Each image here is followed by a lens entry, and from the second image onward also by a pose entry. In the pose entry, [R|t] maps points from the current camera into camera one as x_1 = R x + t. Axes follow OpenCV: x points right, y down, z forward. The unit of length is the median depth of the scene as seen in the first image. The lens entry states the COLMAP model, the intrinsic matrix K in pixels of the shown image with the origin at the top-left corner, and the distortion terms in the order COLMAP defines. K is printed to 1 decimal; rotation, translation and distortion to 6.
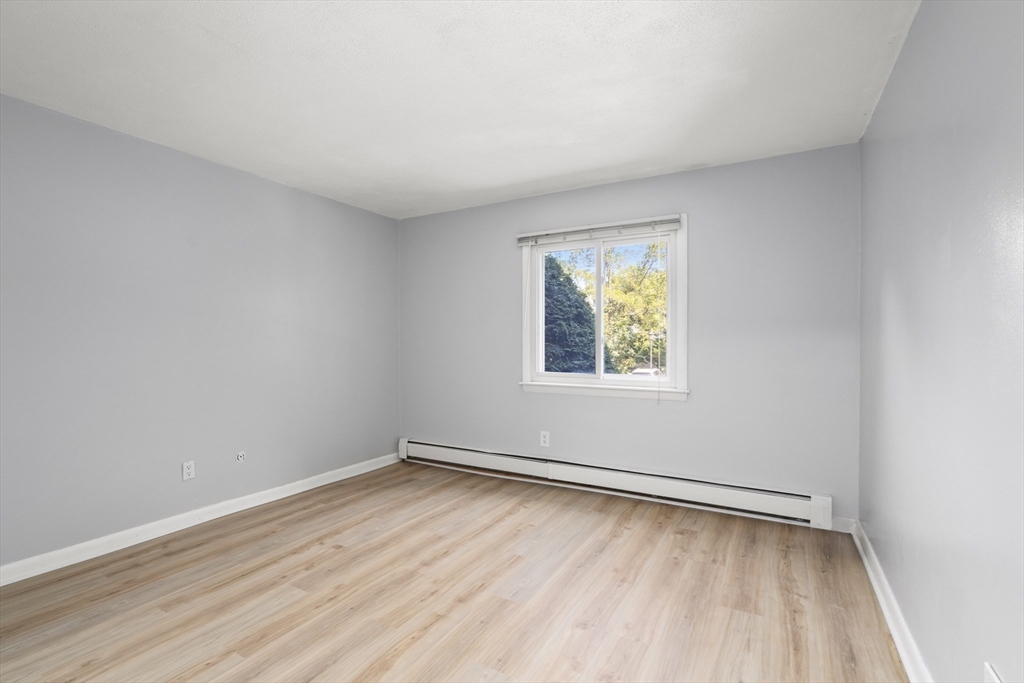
lens RADIAL K [[458.6, 0, 508.4], [0, 458.6, 343.4], [0, 0, 1]] dist [0.005791, 0.000680]
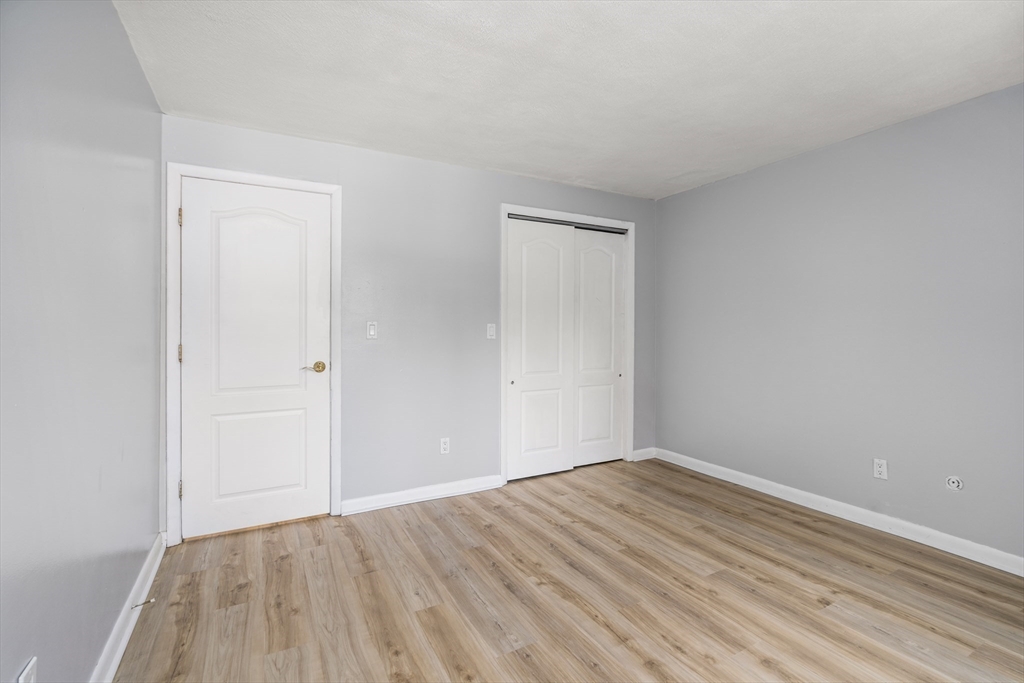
lens RADIAL K [[458.6, 0, 507.8], [0, 458.6, 338.8], [0, 0, 1]] dist [0.005791, 0.000680]
pose [[-0.512295, 0.016239, -0.858656, 0.575340], [-0.002014, 0.999796, 0.020110, -0.000245], [0.858807, 0.012031, -0.512157, 1.011903]]
